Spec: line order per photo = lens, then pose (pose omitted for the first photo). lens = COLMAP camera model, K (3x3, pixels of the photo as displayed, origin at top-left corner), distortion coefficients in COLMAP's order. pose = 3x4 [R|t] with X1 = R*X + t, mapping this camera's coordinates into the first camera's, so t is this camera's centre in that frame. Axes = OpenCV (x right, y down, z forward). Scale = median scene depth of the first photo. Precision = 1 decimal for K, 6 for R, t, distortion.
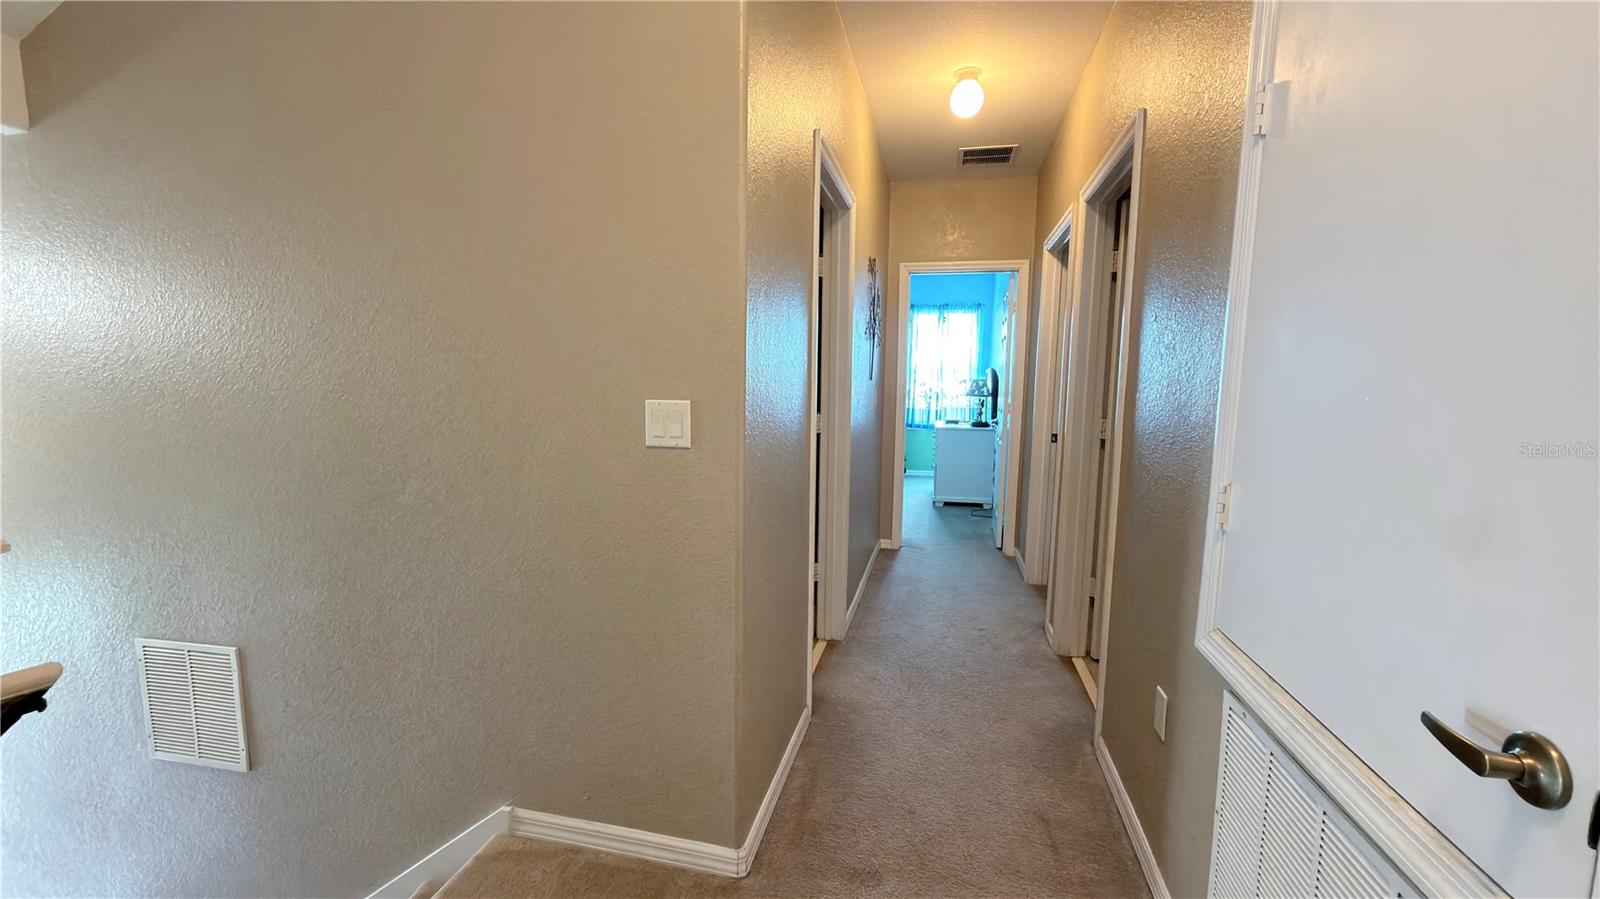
lens RADIAL K [[640.7, 0, 800.0], [0, 640.7, 449.5], [0, 0, 1]] dist [0.000861, -0.000668]
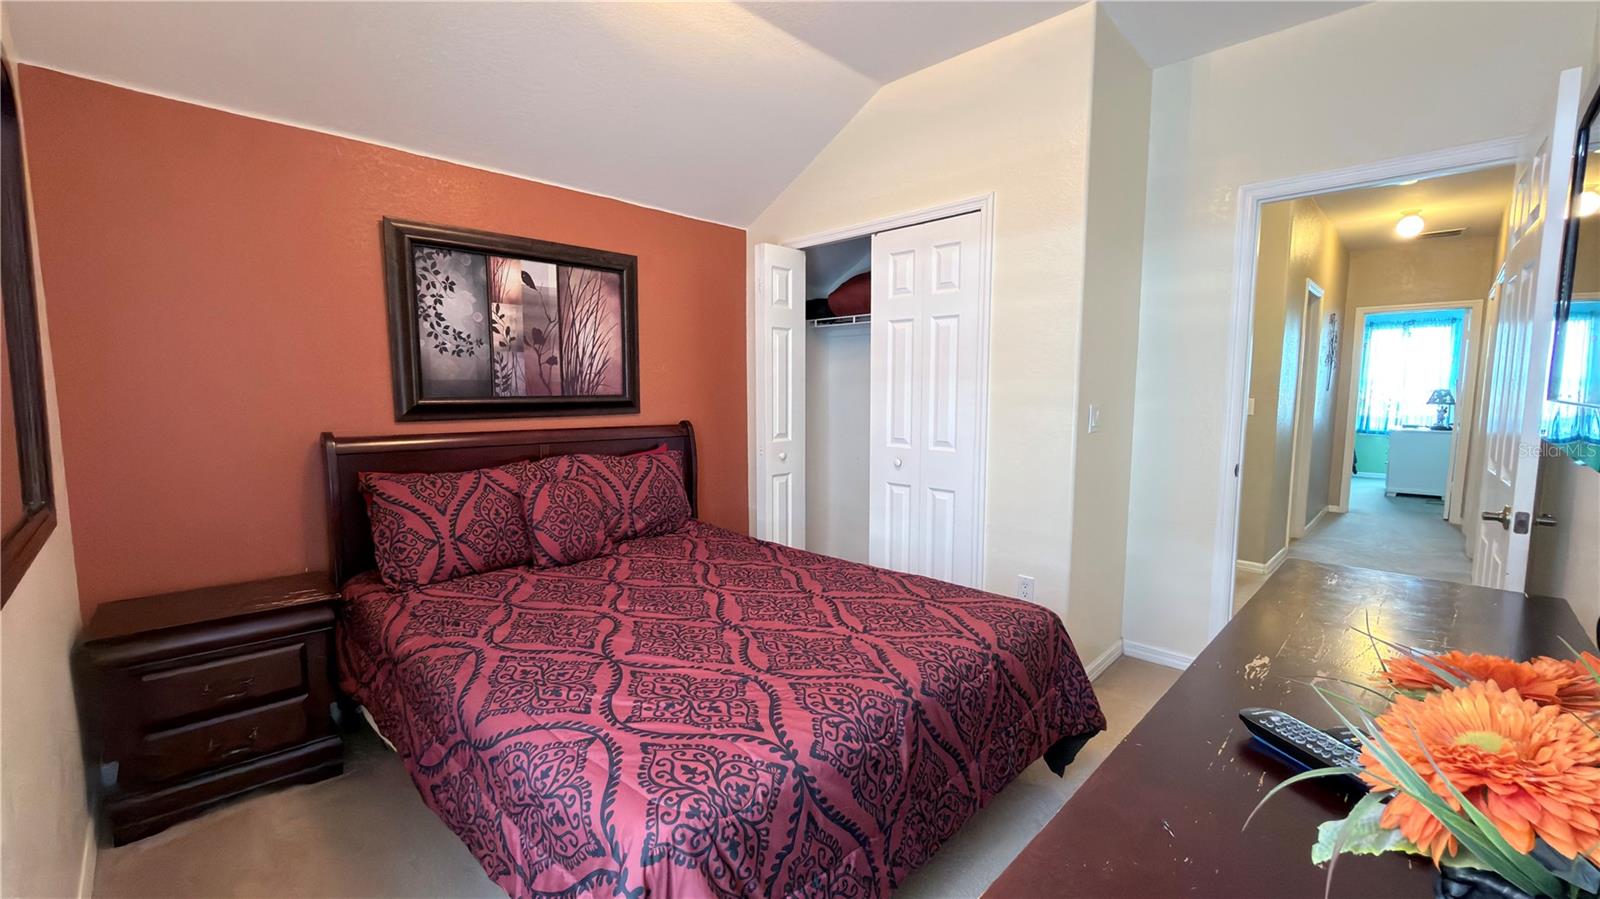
lens RADIAL K [[640.7, 0, 800.0], [0, 640.7, 449.5], [0, 0, 1]] dist [0.000861, -0.000668]
pose [[0.847662, 0.042692, -0.528816, -0.088884], [-0.052082, 0.998639, -0.002864, 0.064031], [0.527974, 0.029970, 0.848732, -0.603109]]
